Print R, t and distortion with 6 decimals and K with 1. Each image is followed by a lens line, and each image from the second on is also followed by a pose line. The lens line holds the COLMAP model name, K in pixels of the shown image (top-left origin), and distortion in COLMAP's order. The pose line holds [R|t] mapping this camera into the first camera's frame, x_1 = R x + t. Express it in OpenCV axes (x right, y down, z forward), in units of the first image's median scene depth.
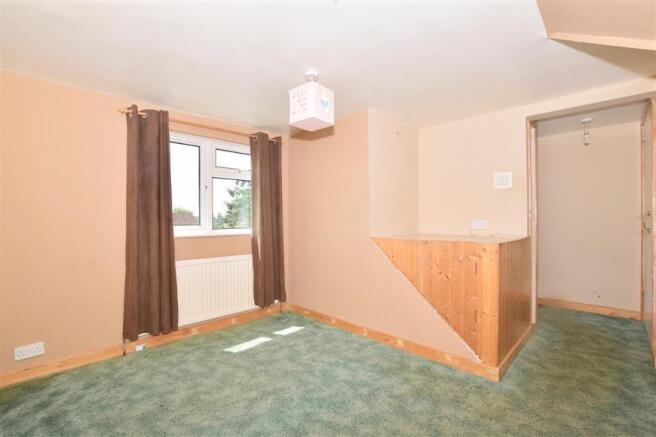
lens RADIAL K [[289.7, 0, 328.0], [0, 289.7, 218.5], [0, 0, 1]] dist [-0.032417, -0.000038]
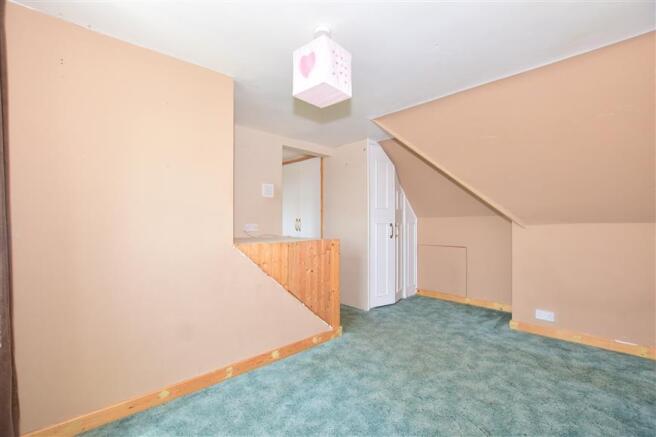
lens RADIAL K [[289.7, 0, 328.0], [0, 289.7, 218.5], [0, 0, 1]] dist [-0.032417, -0.000038]
pose [[0.036146, 0.014369, 0.999243, -0.804233], [-0.003042, 0.999894, -0.014269, 0.004977], [-0.999342, -0.002524, 0.036186, 0.942923]]
